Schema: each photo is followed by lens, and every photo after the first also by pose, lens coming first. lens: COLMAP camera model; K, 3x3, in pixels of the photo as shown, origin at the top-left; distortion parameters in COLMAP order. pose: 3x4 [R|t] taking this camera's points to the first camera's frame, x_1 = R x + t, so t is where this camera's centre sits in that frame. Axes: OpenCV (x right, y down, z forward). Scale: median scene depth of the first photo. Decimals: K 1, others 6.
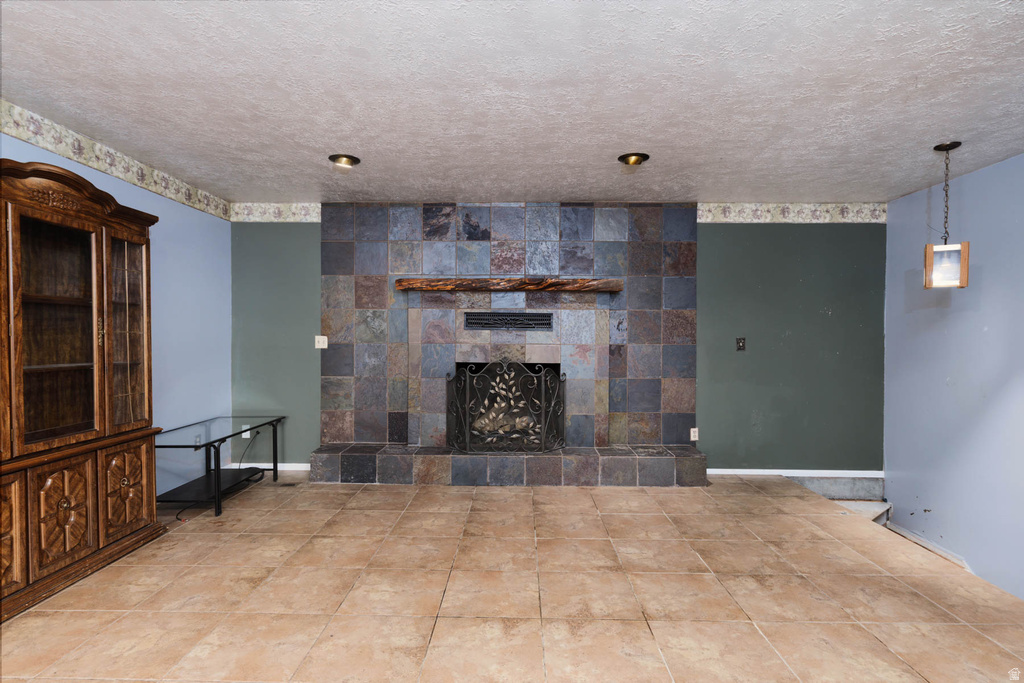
lens RADIAL K [[524.3, 0, 510.3], [0, 524.3, 344.4], [0, 0, 1]] dist [0.004573, -0.002225]
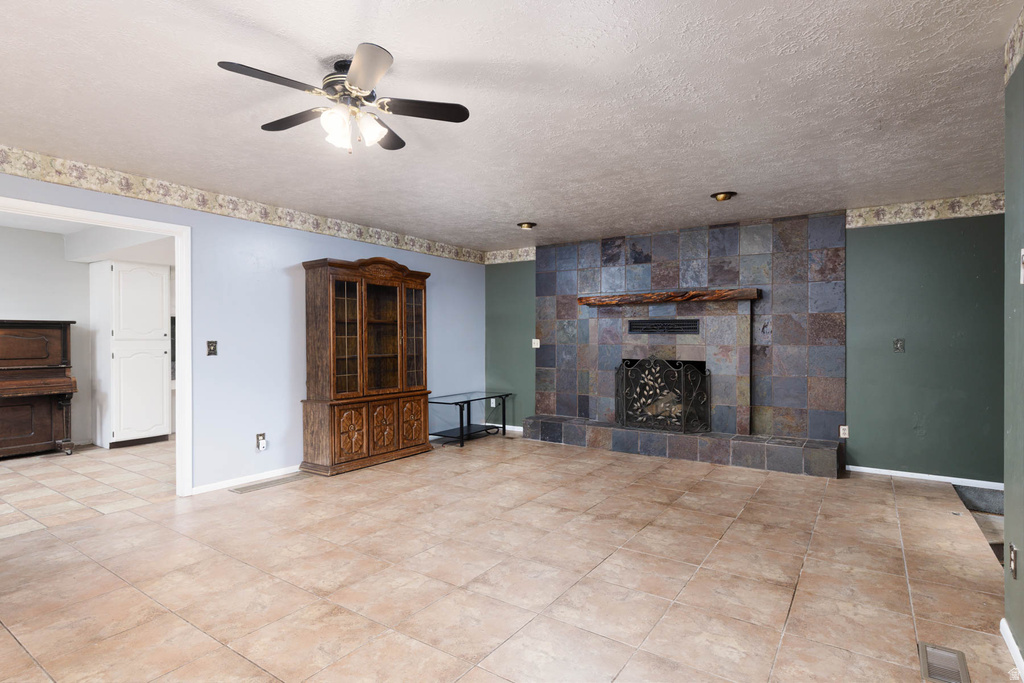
lens RADIAL K [[524.3, 0, 509.3], [0, 524.3, 346.0], [0, 0, 1]] dist [0.004573, -0.002225]
pose [[0.835444, 0.002044, -0.549571, 0.456301], [-0.004031, 0.999989, -0.002409, 0.007742], [0.549560, 0.004228, 0.835443, -0.293377]]
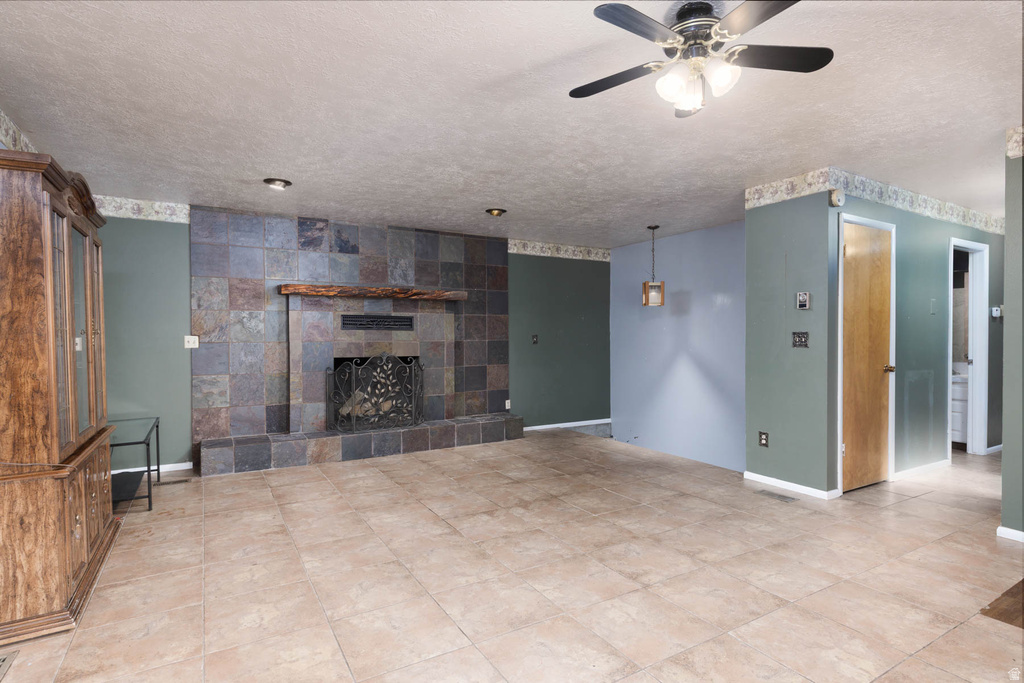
lens RADIAL K [[524.3, 0, 510.7], [0, 524.3, 345.5], [0, 0, 1]] dist [0.004573, -0.002225]
pose [[0.851559, -0.016848, 0.523989, -0.458373], [0.015754, 0.999854, 0.006548, 0.006864], [-0.524023, 0.002679, 0.851700, -0.235309]]
